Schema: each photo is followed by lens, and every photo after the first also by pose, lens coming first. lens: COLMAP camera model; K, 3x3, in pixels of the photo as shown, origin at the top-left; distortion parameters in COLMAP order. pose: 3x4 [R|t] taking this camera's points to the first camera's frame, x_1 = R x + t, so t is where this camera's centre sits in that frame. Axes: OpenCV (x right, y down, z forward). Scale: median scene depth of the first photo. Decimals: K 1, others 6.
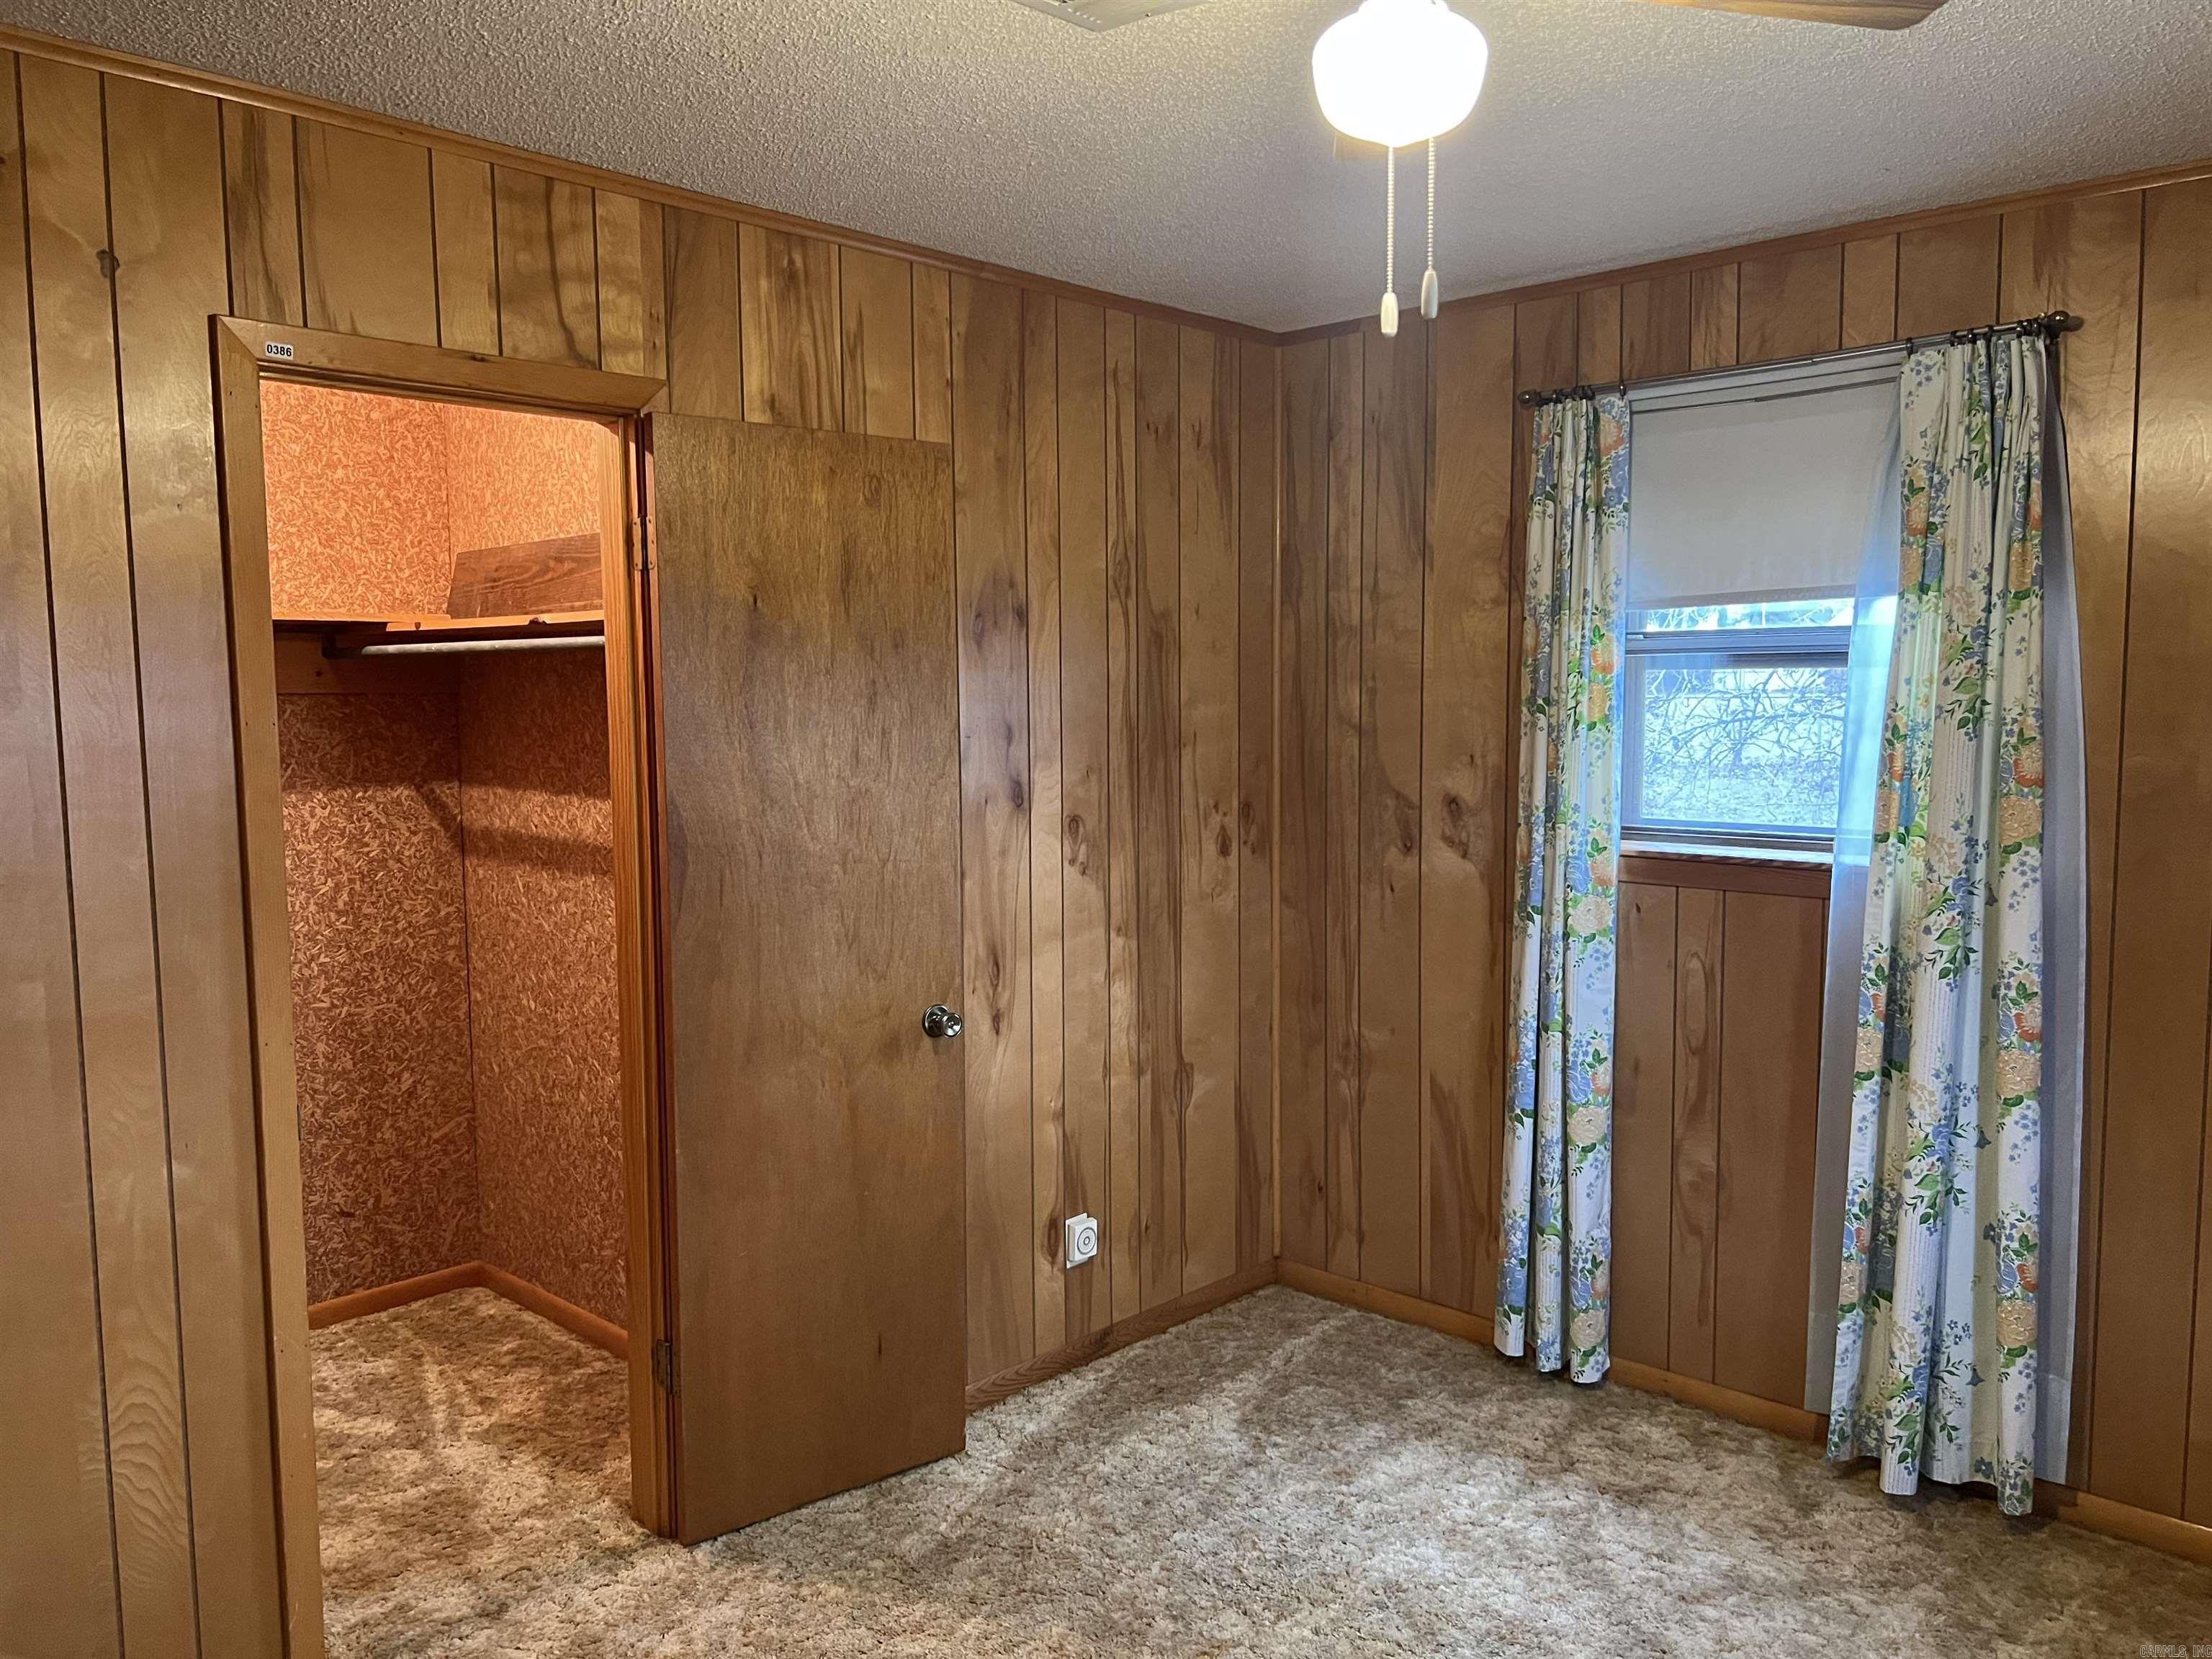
lens RADIAL K [[1691.4, 0, 1097.7], [0, 1691.4, 842.9], [0, 0, 1]] dist [0.085001, -0.119503]
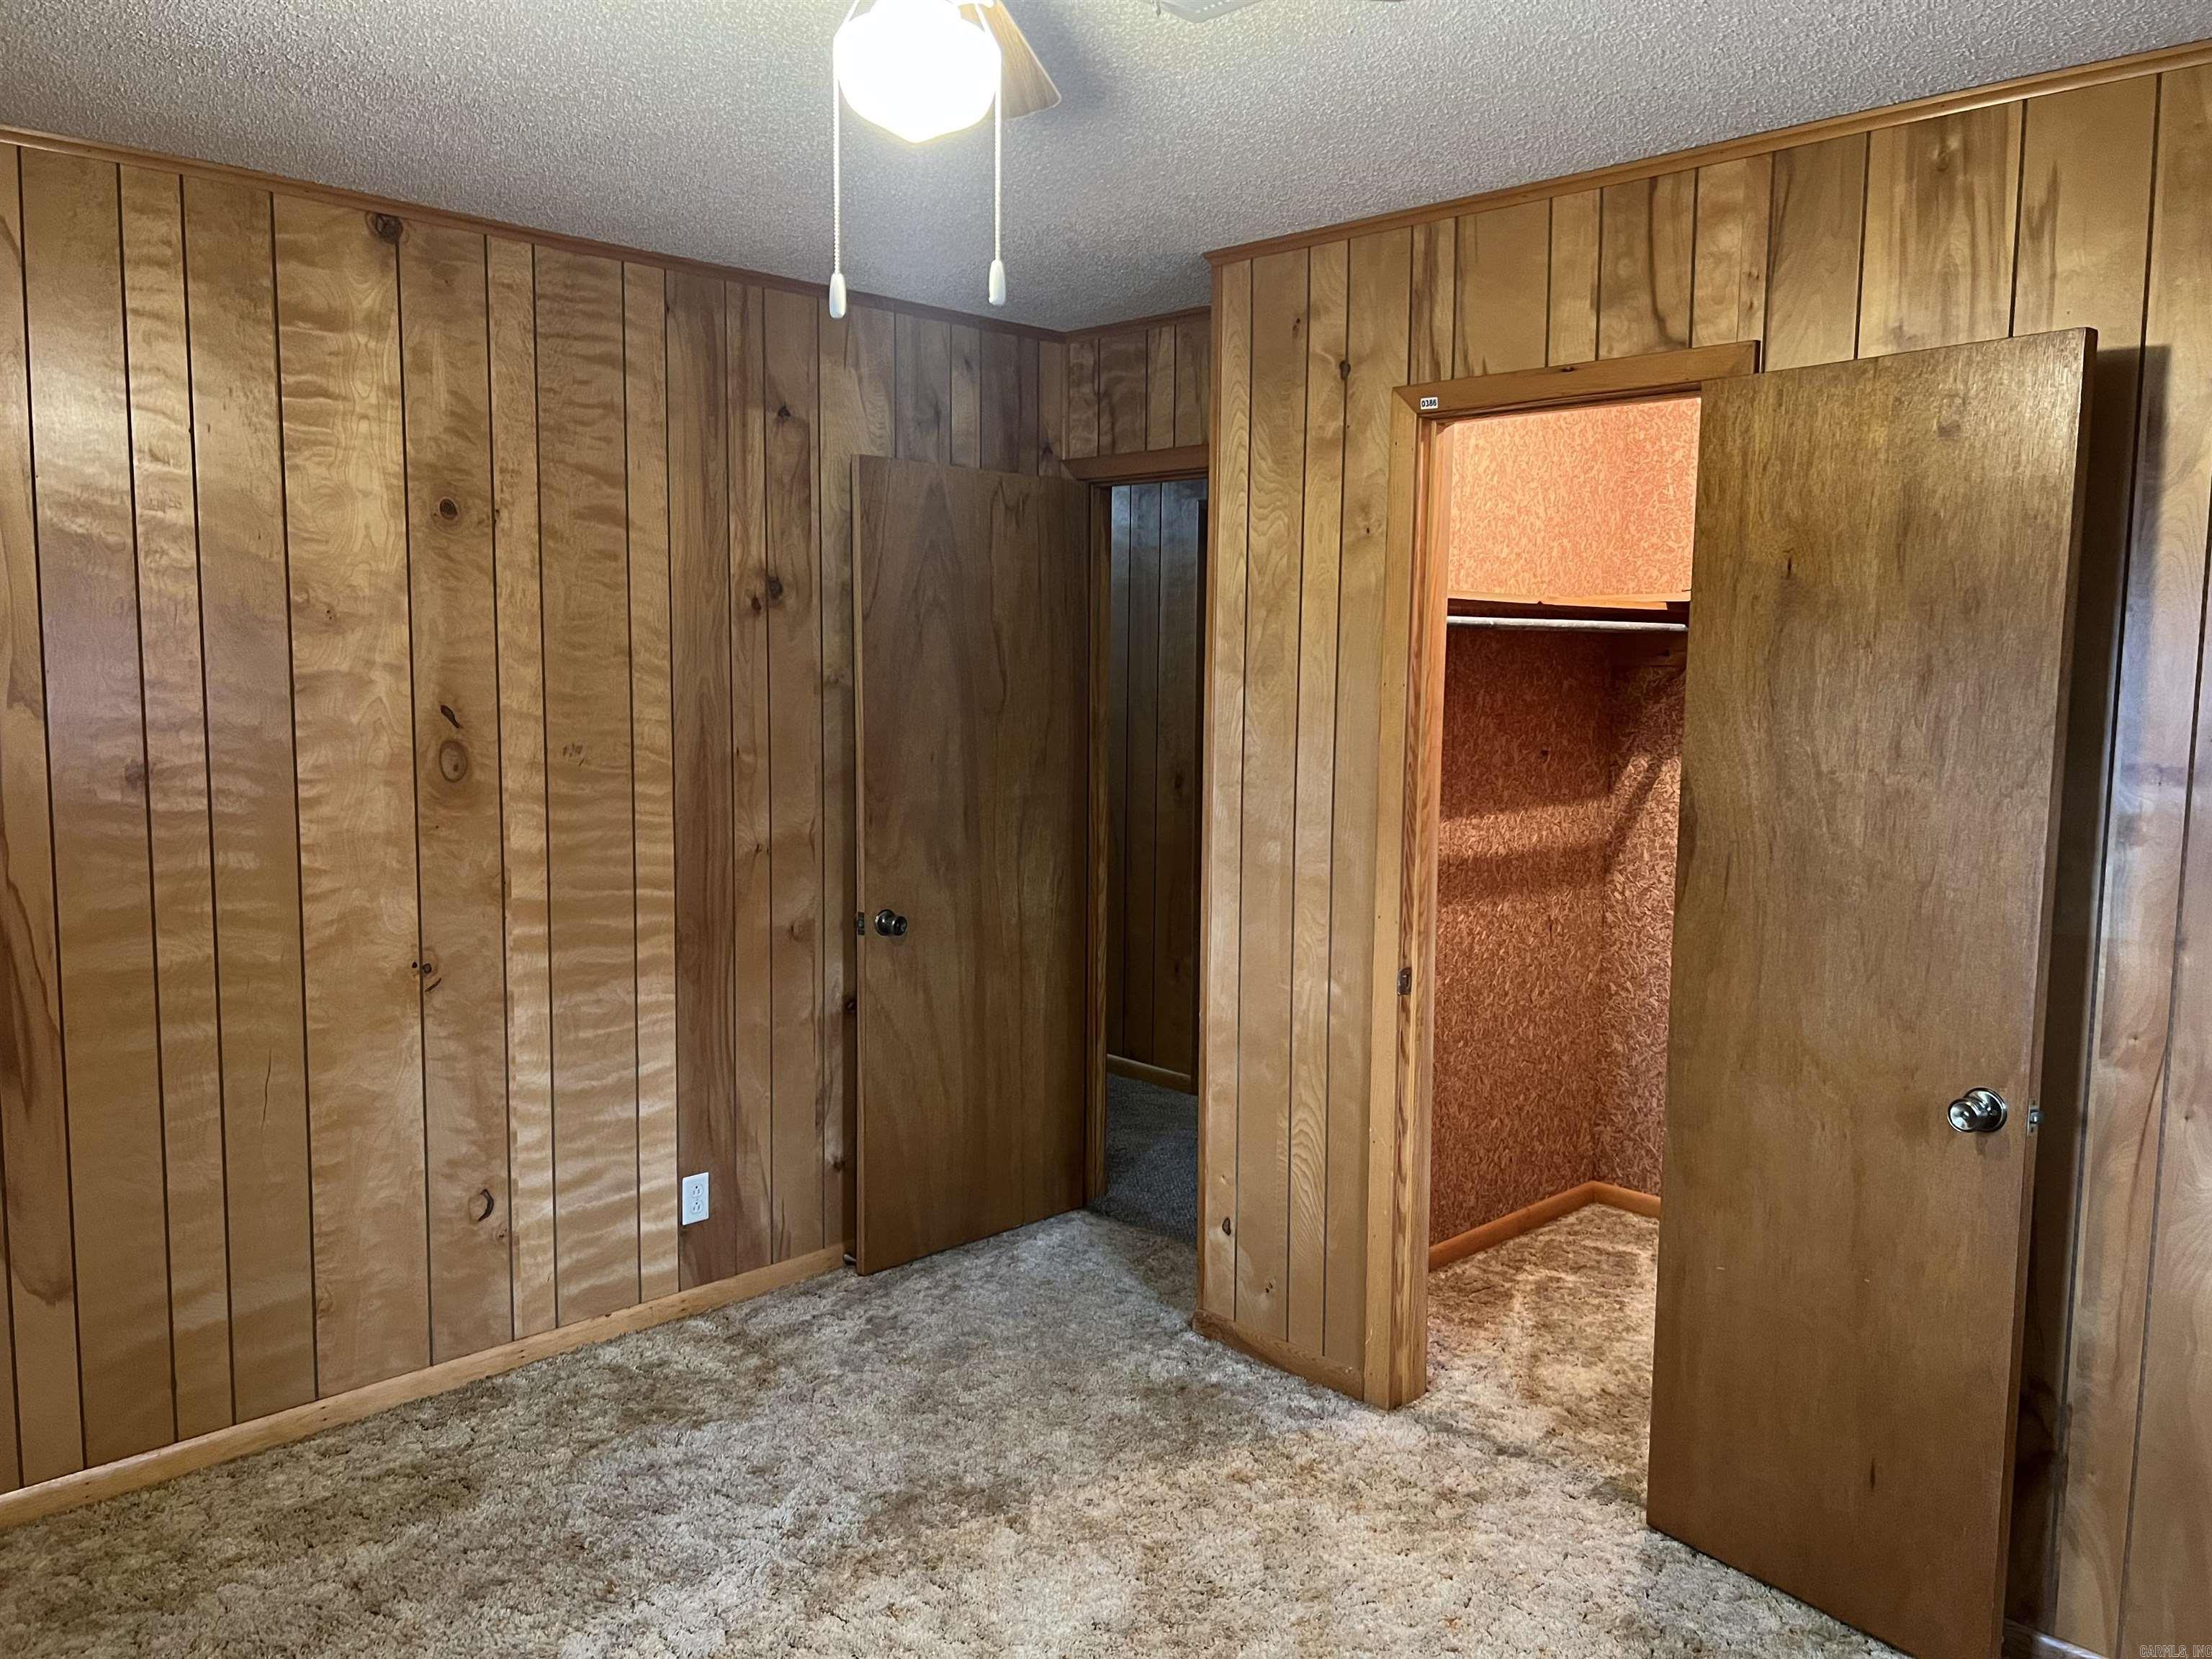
lens RADIAL K [[1691.4, 0, 1097.7], [0, 1691.4, 842.9], [0, 0, 1]] dist [0.085001, -0.119503]
pose [[-0.050142, 0.113791, -0.992239, 0.714520], [-0.107095, 0.987147, 0.118619, -0.064297], [0.992984, 0.112212, -0.037311, 0.670334]]
